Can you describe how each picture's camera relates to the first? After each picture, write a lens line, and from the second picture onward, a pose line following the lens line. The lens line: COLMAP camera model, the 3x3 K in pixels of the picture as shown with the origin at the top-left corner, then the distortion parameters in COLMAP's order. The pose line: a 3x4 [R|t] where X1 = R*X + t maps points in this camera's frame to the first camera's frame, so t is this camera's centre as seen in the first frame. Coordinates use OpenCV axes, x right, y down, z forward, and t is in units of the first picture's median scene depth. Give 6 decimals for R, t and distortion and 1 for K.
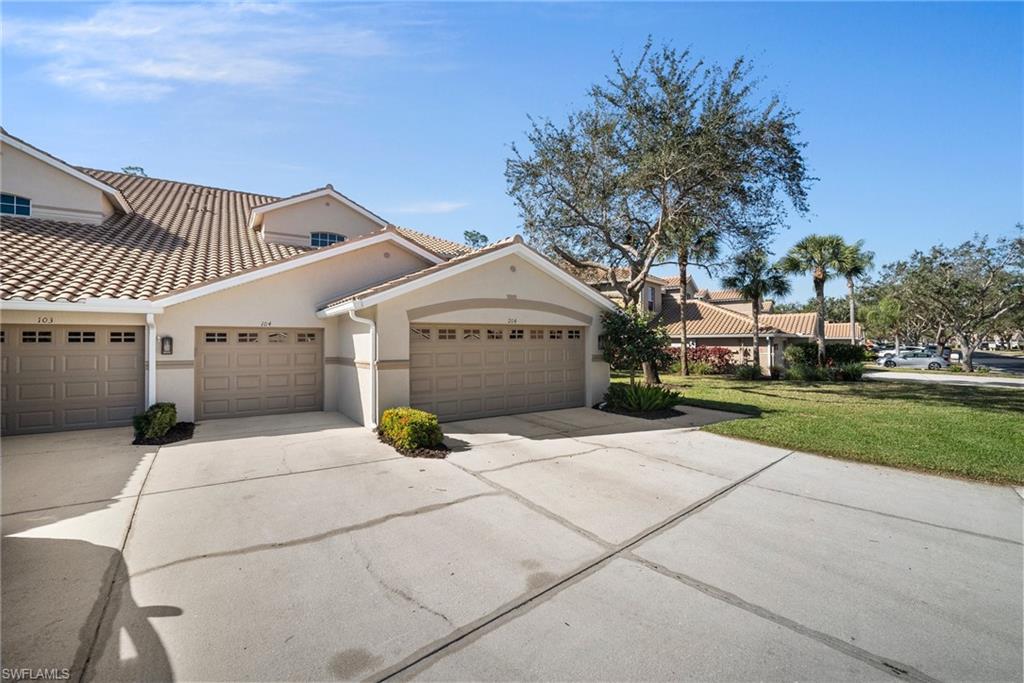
lens RADIAL K [[450.6, 0, 510.4], [0, 450.6, 342.7], [0, 0, 1]] dist [-0.004882, -0.000366]
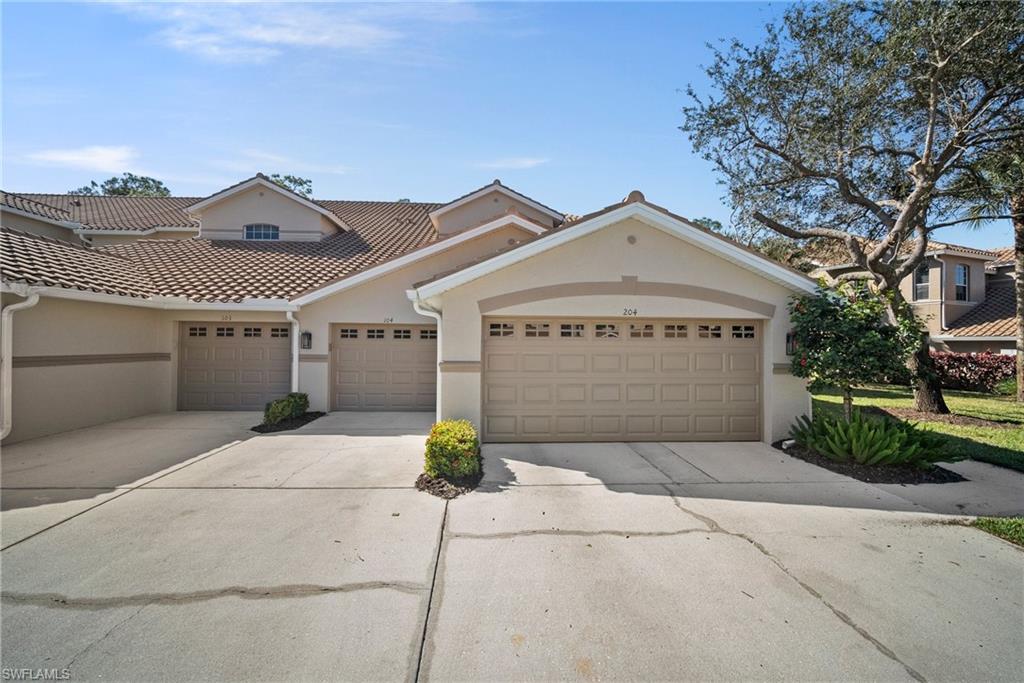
lens RADIAL K [[447.8, 0, 509.4], [0, 447.8, 339.0], [0, 0, 1]] dist [-0.008862, -0.000156]
pose [[0.863503, 0.010380, -0.504237, 0.194910], [-0.014497, 0.999886, -0.004242, 0.000128], [0.504135, 0.010973, 0.863555, 0.281006]]
